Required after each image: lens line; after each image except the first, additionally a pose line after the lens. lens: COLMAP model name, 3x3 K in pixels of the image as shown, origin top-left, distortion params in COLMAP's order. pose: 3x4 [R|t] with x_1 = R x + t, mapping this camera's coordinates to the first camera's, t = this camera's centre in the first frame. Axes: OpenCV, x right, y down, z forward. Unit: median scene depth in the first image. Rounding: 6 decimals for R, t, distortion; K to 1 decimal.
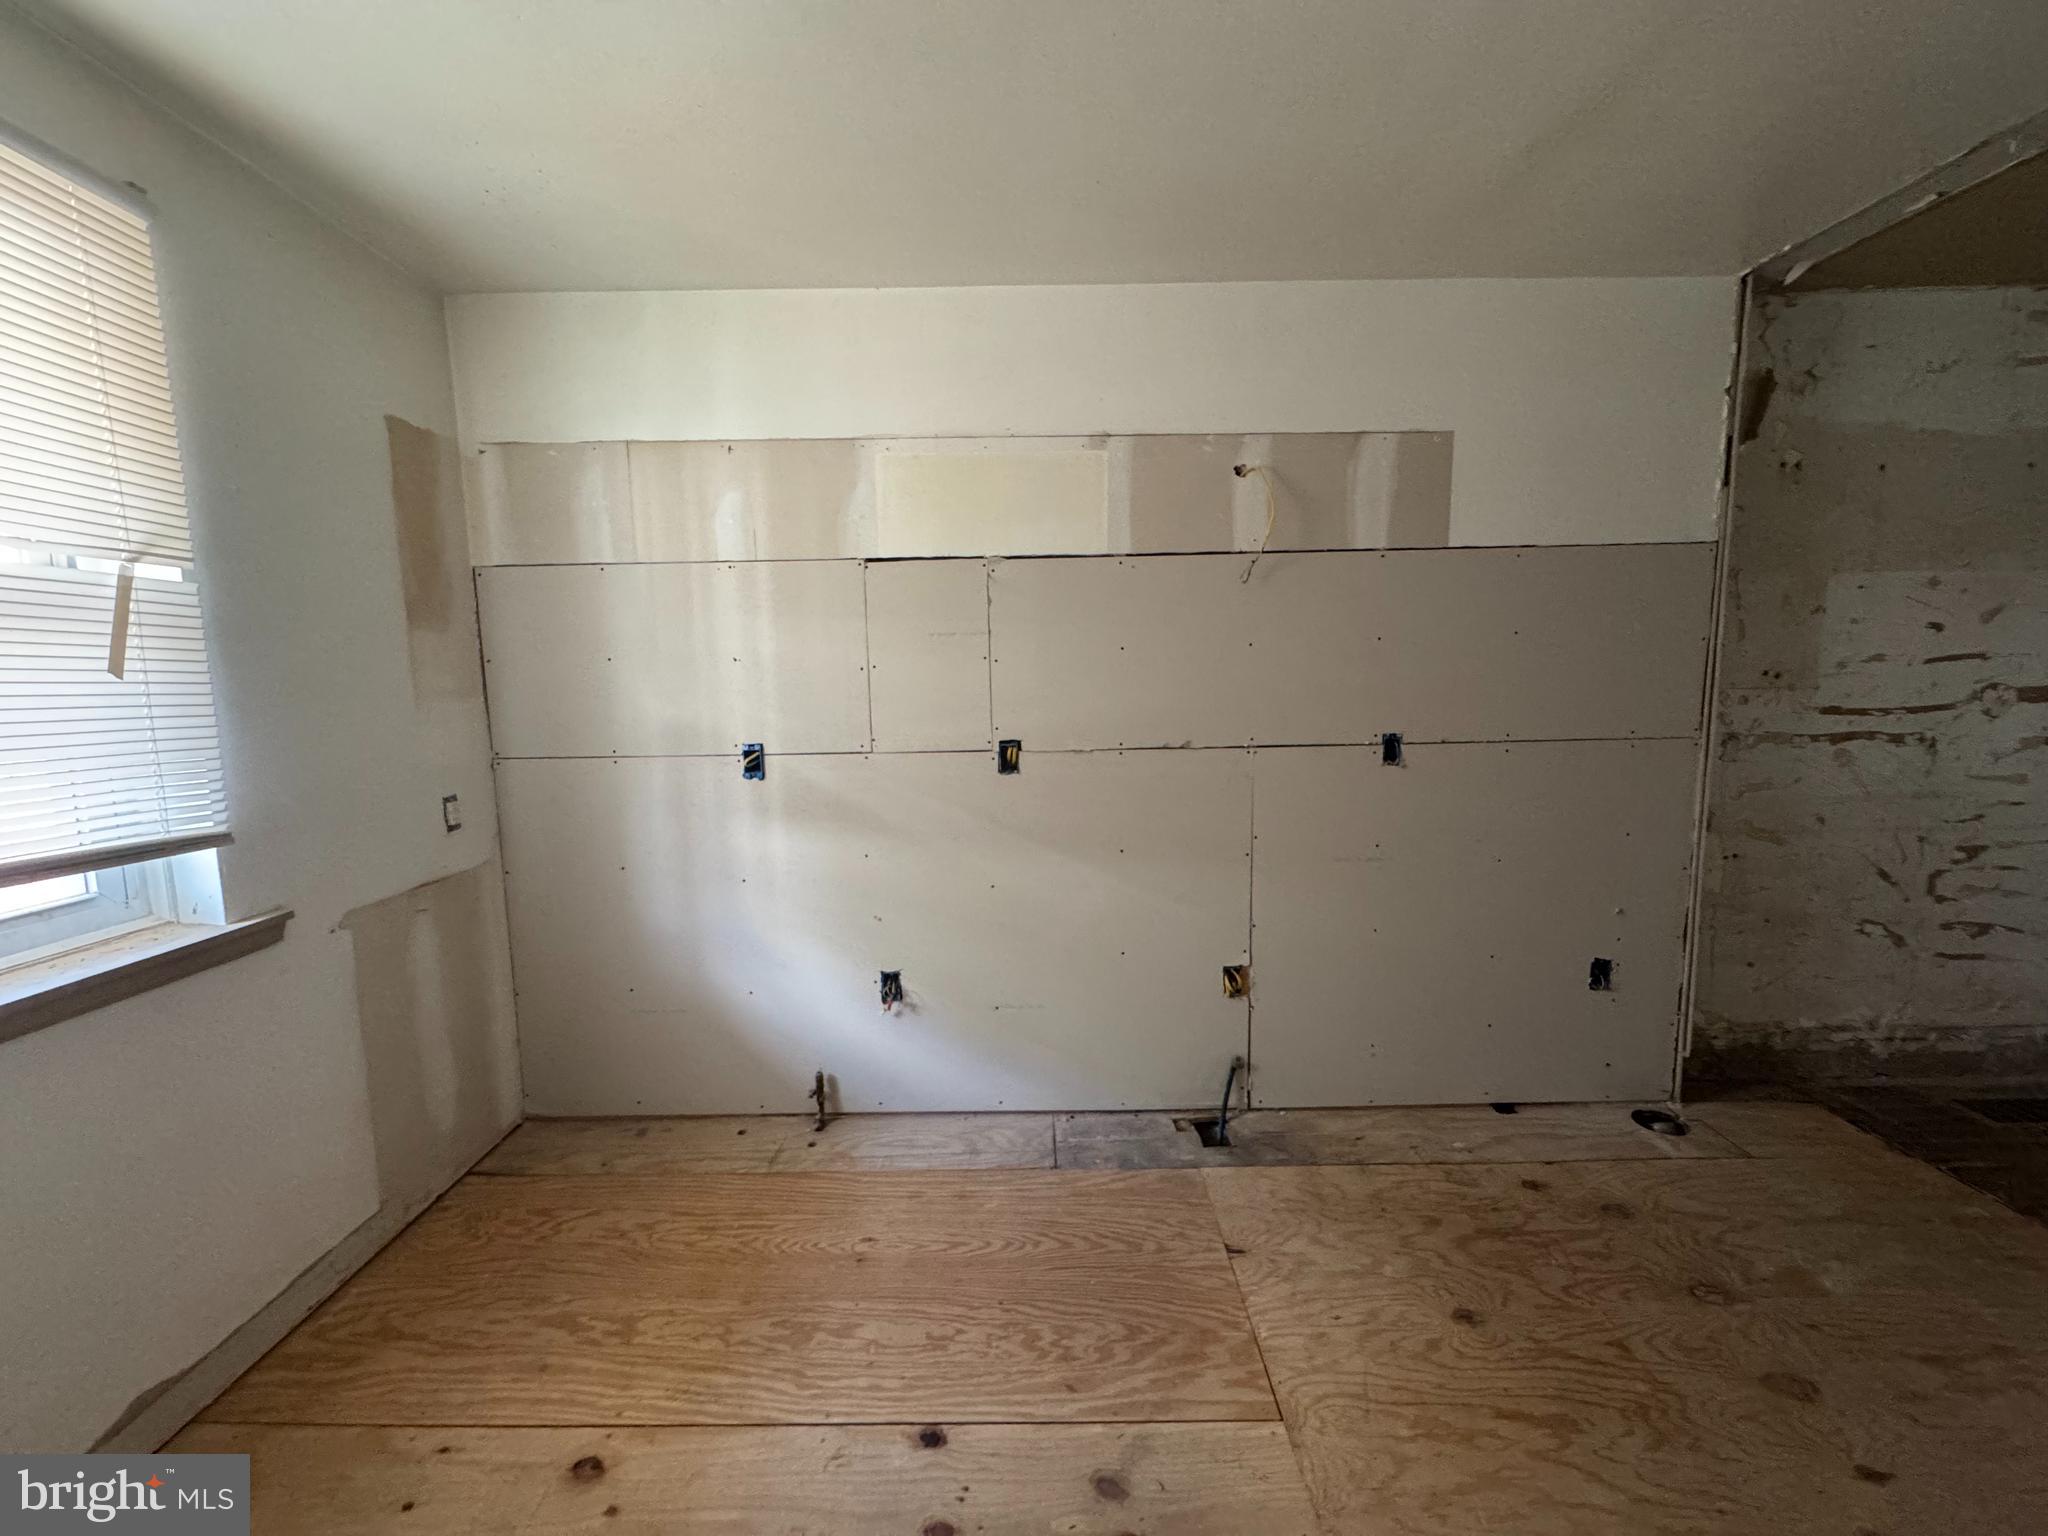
lens RADIAL K [[821.7, 0, 1022.0], [0, 821.7, 764.1], [0, 0, 1]] dist [-0.003445, 0.000741]
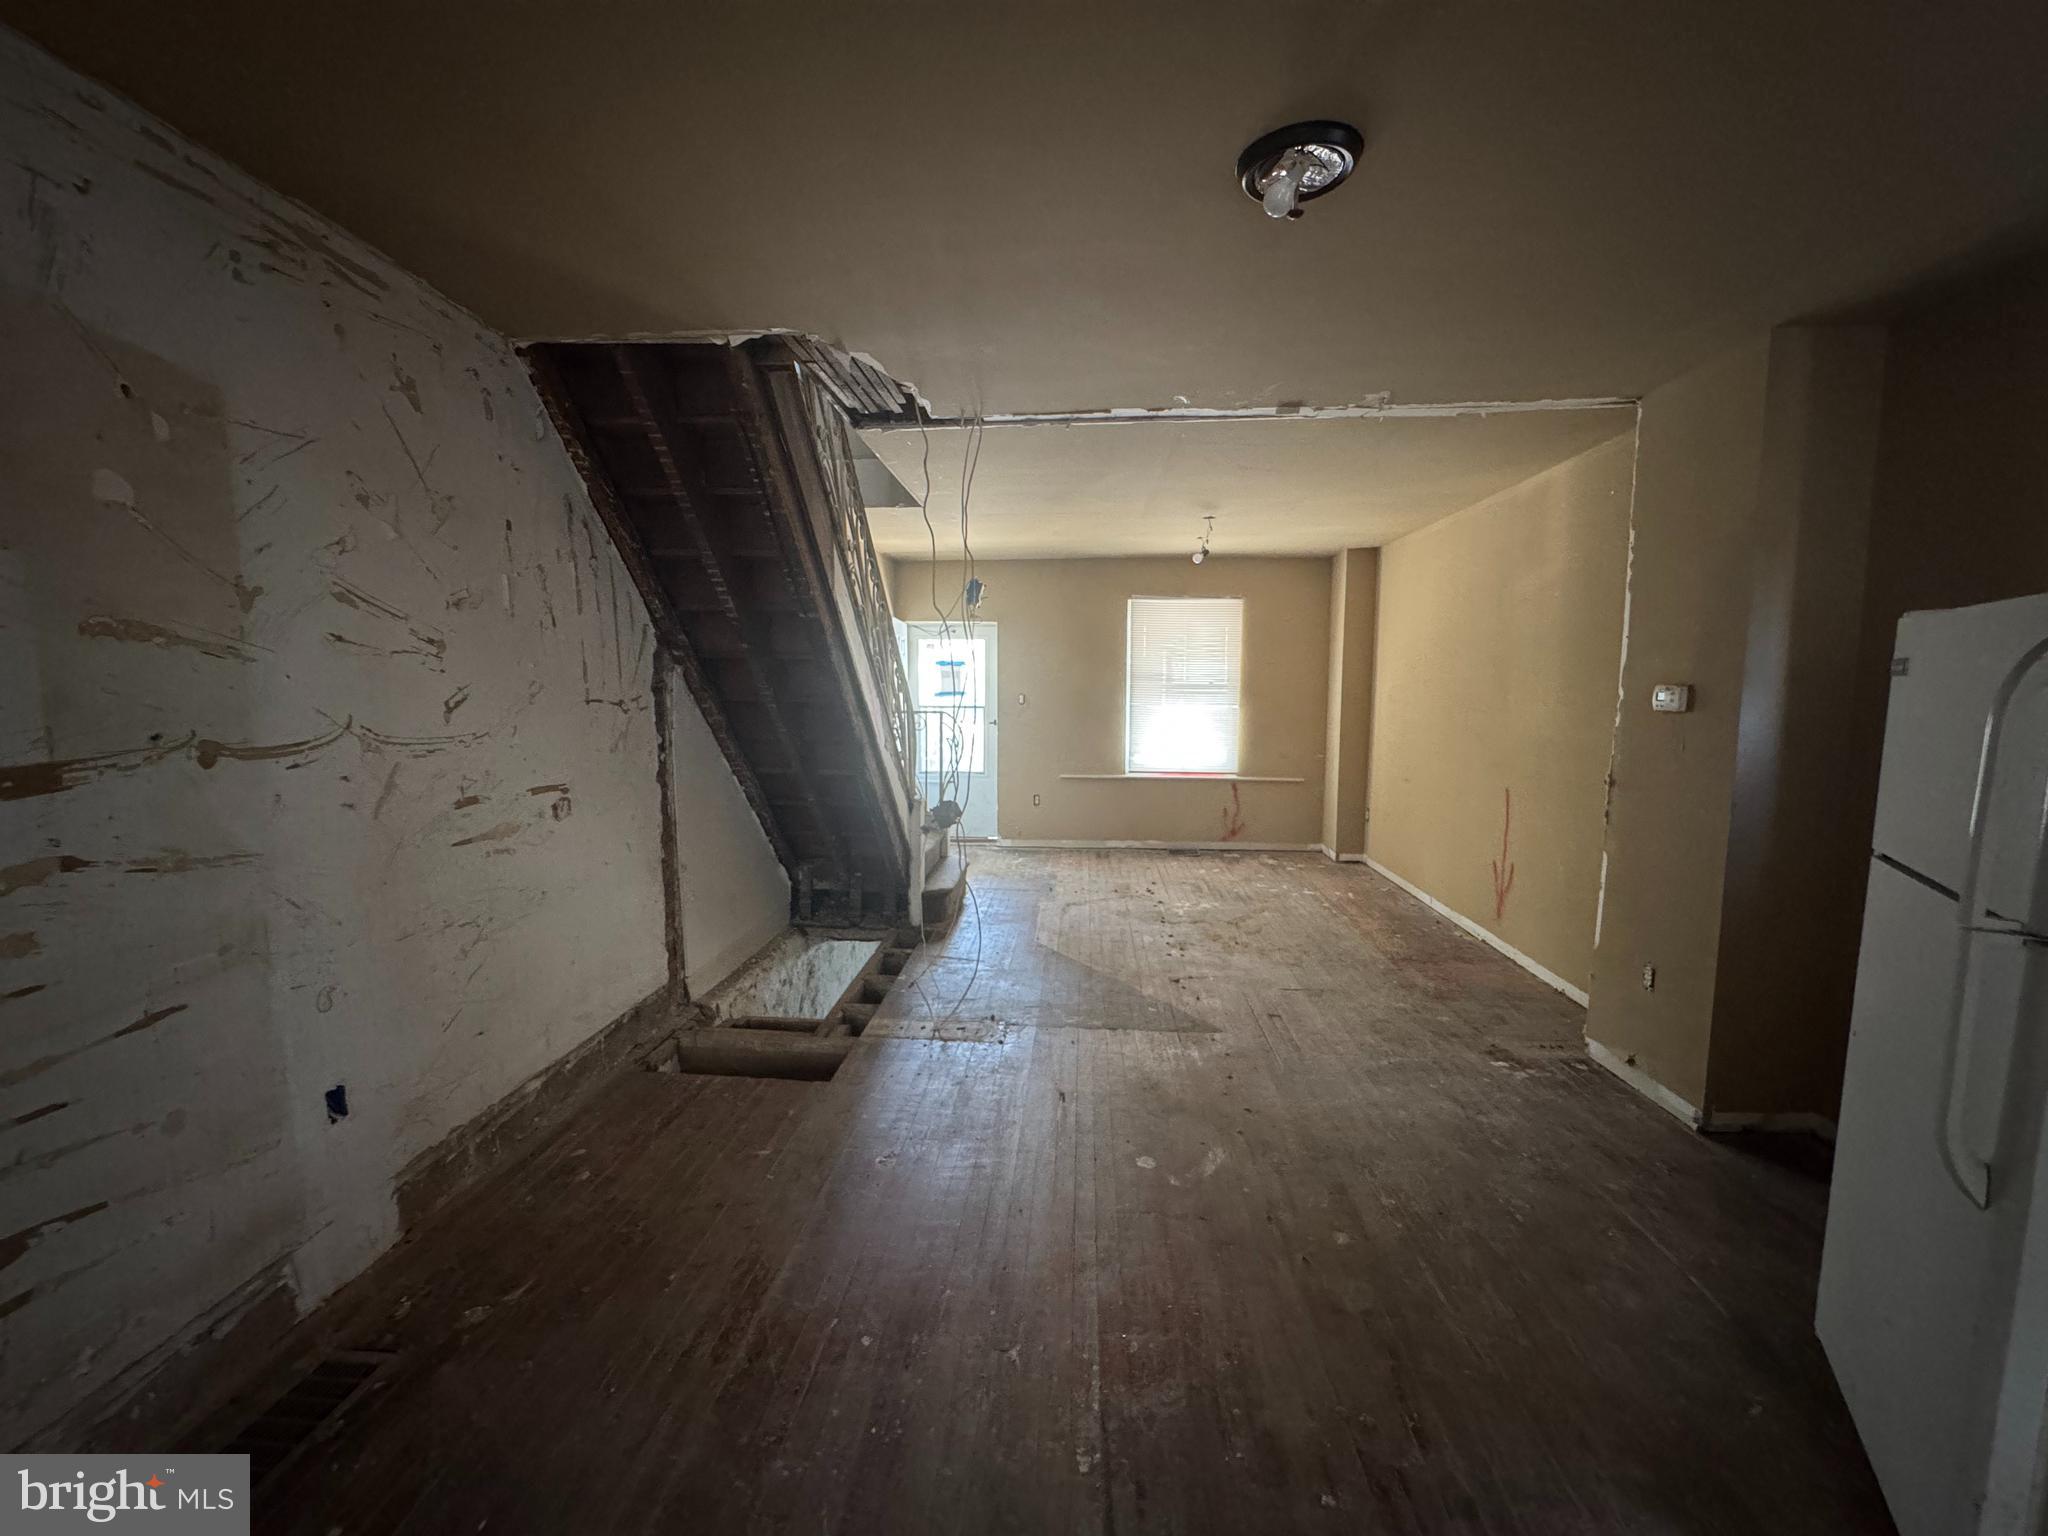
lens RADIAL K [[821.7, 0, 1022.0], [0, 821.7, 764.1], [0, 0, 1]] dist [-0.003445, 0.000741]
pose [[0.074922, -0.079868, 0.993986, 0.829504], [0.112225, 0.991130, 0.071180, -0.066260], [-0.990854, 0.106217, 0.083221, 0.346860]]
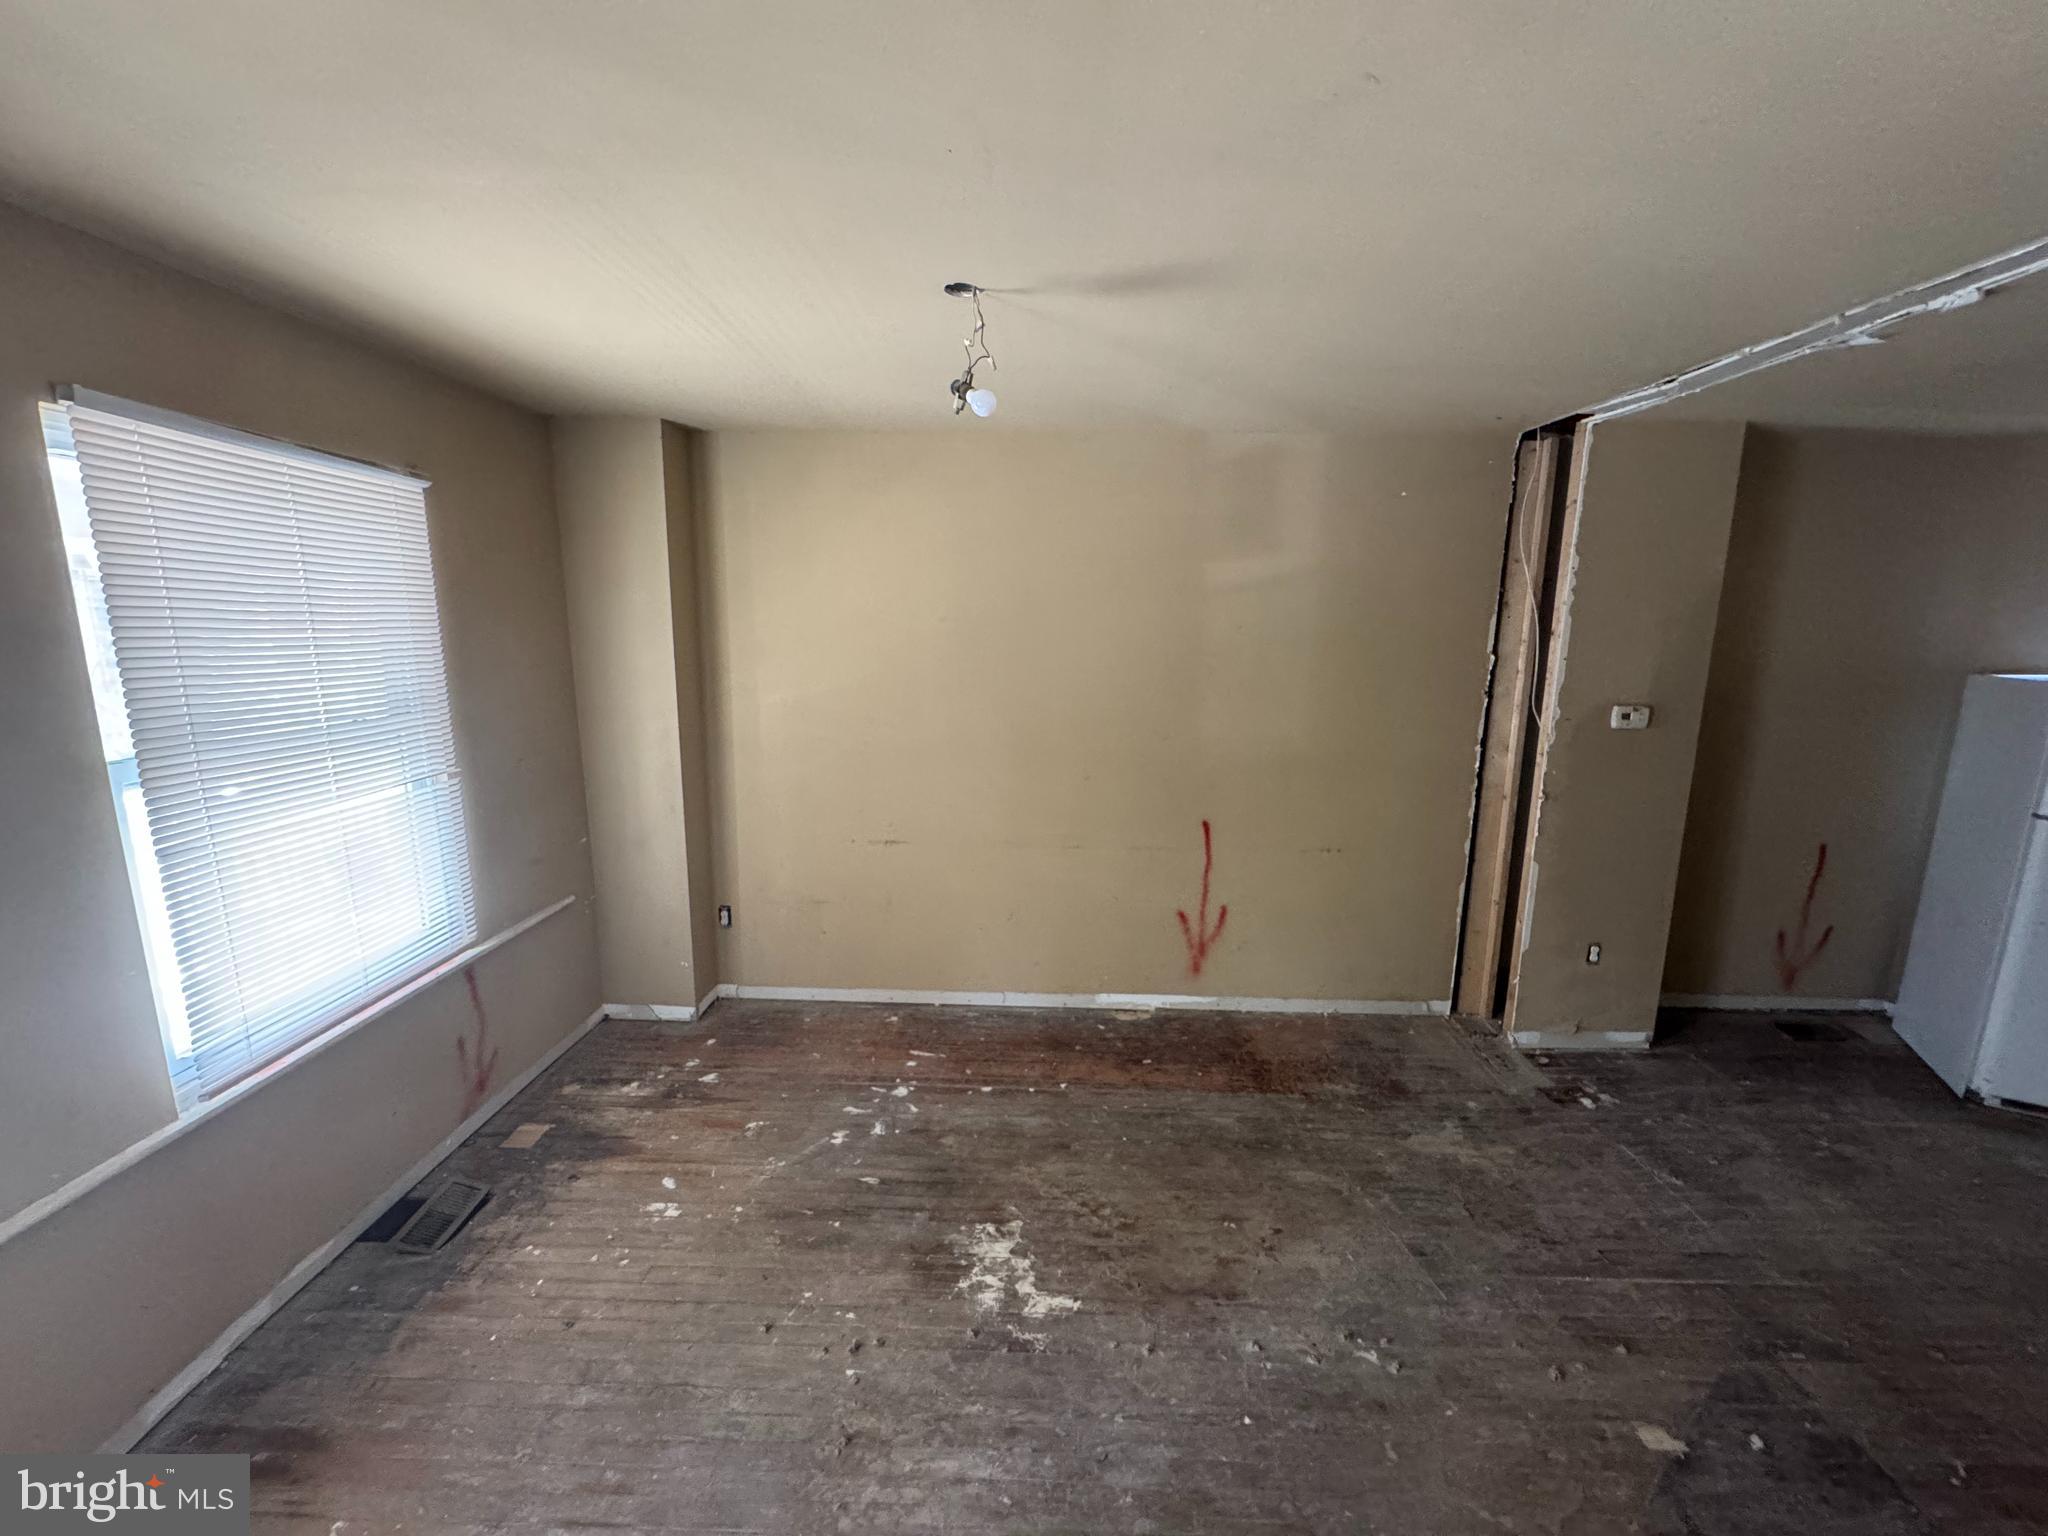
lens RADIAL K [[820.2, 0, 1030.2], [0, 820.2, 764.9], [0, 0, 1]] dist [-0.001244, 0.000072]
pose [[-0.999649, 0.004153, 0.026157, 2.995746], [0.011691, 0.955399, 0.295088, -0.301412], [-0.023765, 0.295290, -0.955112, 0.834709]]
